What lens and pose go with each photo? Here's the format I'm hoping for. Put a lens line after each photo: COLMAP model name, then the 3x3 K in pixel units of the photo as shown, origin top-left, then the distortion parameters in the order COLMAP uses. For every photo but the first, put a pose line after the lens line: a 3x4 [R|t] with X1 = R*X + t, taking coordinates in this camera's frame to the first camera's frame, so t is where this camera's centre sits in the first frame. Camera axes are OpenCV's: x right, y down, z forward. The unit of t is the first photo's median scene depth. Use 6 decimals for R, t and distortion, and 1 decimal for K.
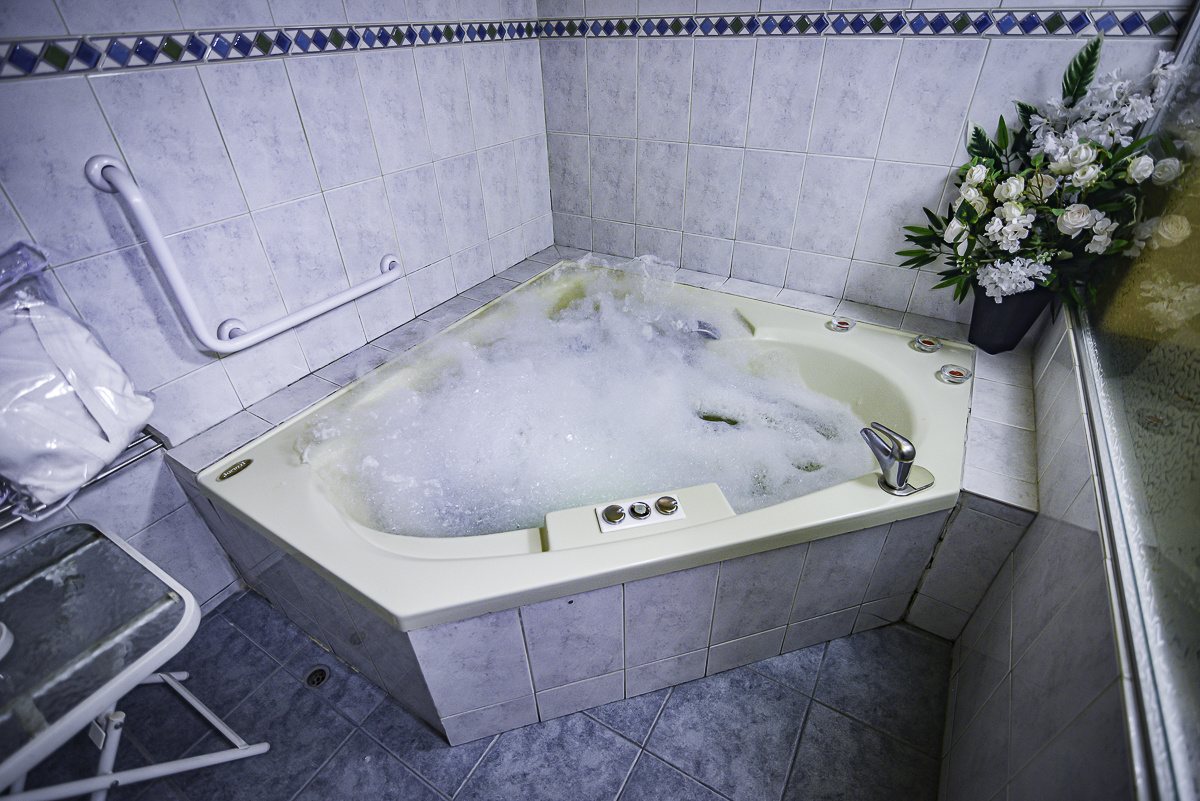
lens RADIAL K [[565.7, 0, 600.0], [0, 565.7, 400.5], [0, 0, 1]] dist [0.001323, 0.000203]
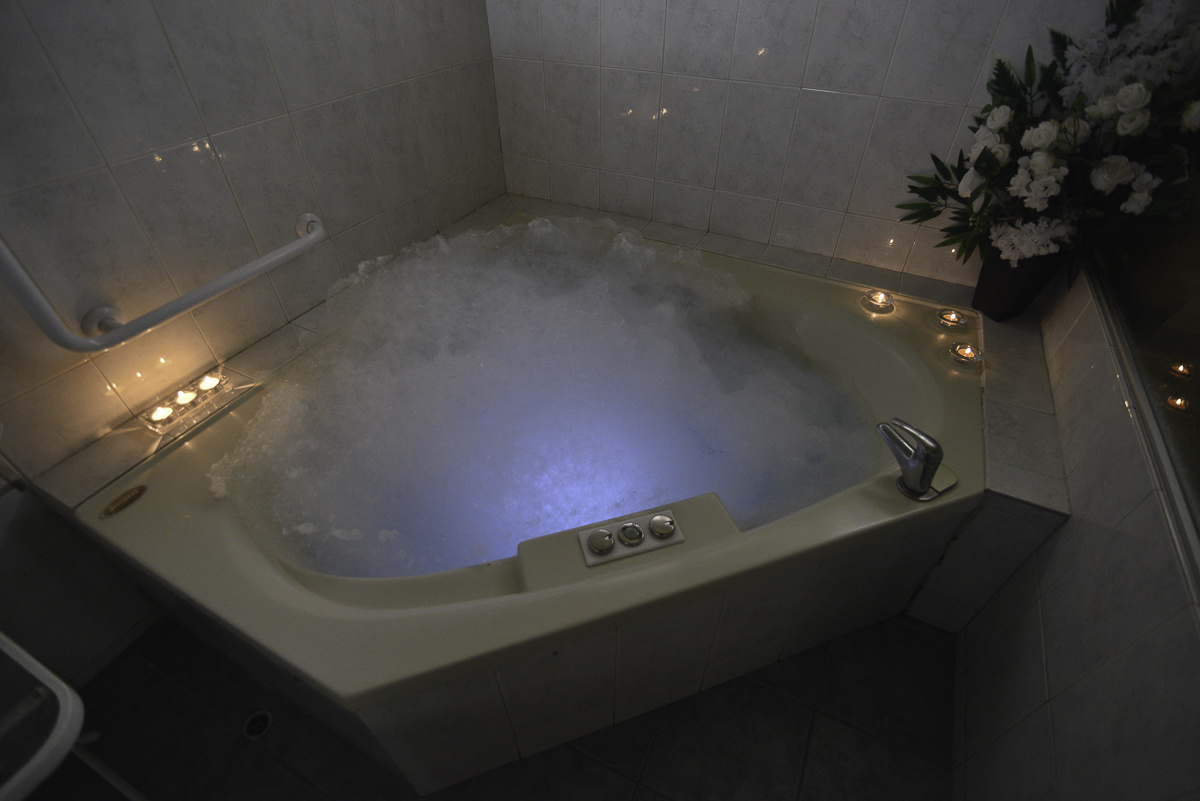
lens RADIAL K [[561.1, 0, 600.0], [0, 561.1, 400.5], [0, 0, 1]] dist [-0.003929, -0.000140]
pose [[0.996165, -0.035140, 0.080127, -0.029278], [0.026127, 0.993491, 0.110876, -0.079825], [-0.083502, -0.108358, 0.990599, 0.157031]]
